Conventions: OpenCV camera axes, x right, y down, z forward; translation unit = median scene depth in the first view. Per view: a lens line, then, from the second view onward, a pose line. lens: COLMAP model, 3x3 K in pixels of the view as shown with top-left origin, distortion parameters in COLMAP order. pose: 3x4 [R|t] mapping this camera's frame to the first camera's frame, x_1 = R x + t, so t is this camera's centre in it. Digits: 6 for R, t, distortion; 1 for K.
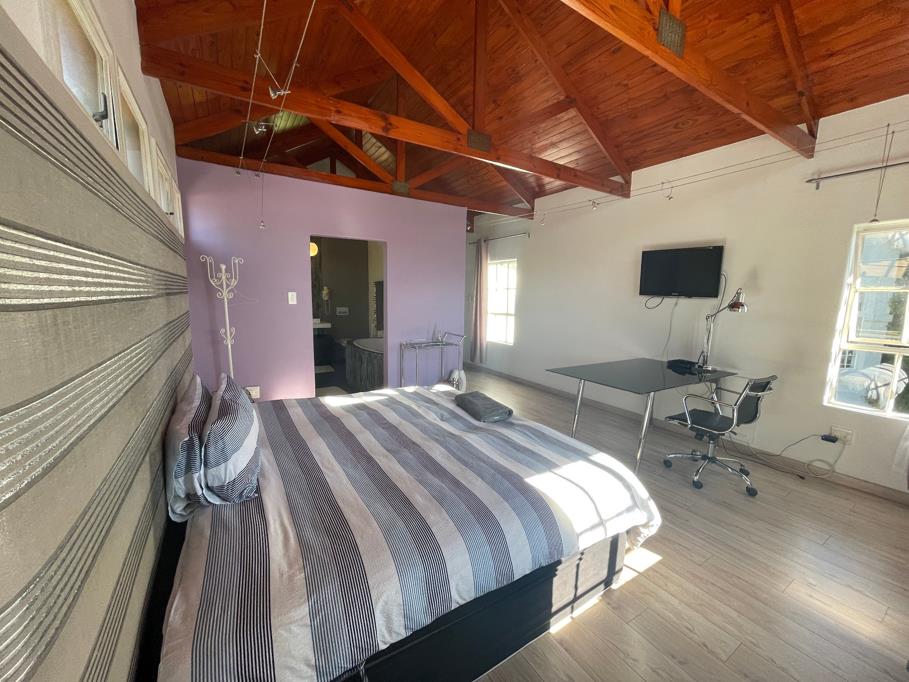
lens RADIAL K [[360.8, 0, 453.8], [0, 360.8, 339.9], [0, 0, 1]] dist [-0.003266, -0.000490]
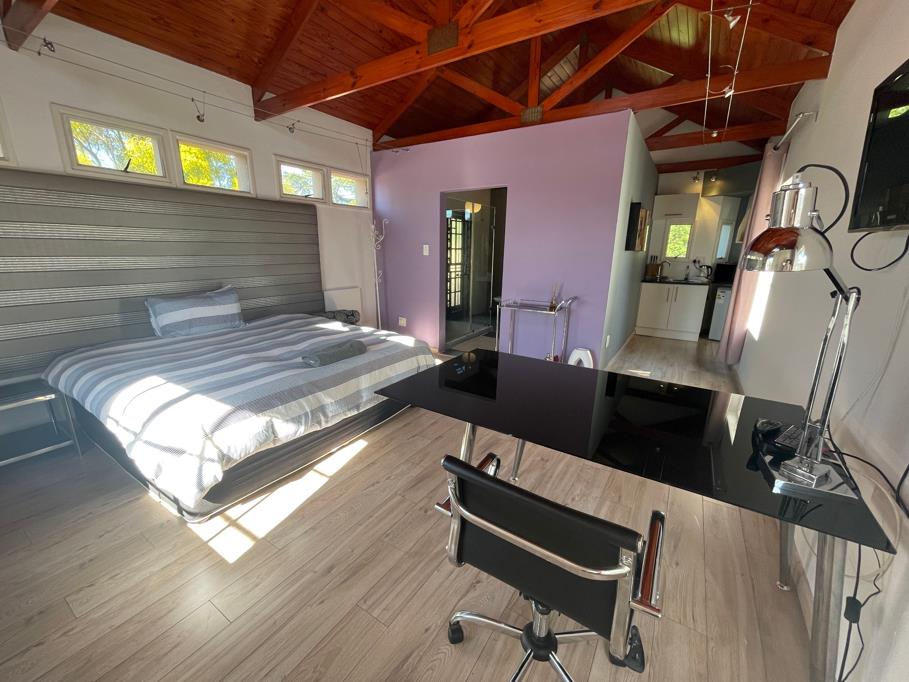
lens RADIAL K [[360.8, 0, 452.6], [0, 360.8, 342.8], [0, 0, 1]] dist [-0.003266, -0.000490]
pose [[0.408505, 0.214468, -0.887202, 0.928862], [-0.120452, 0.976169, 0.180513, -0.053011], [0.904773, 0.033125, 0.424603, 0.732746]]
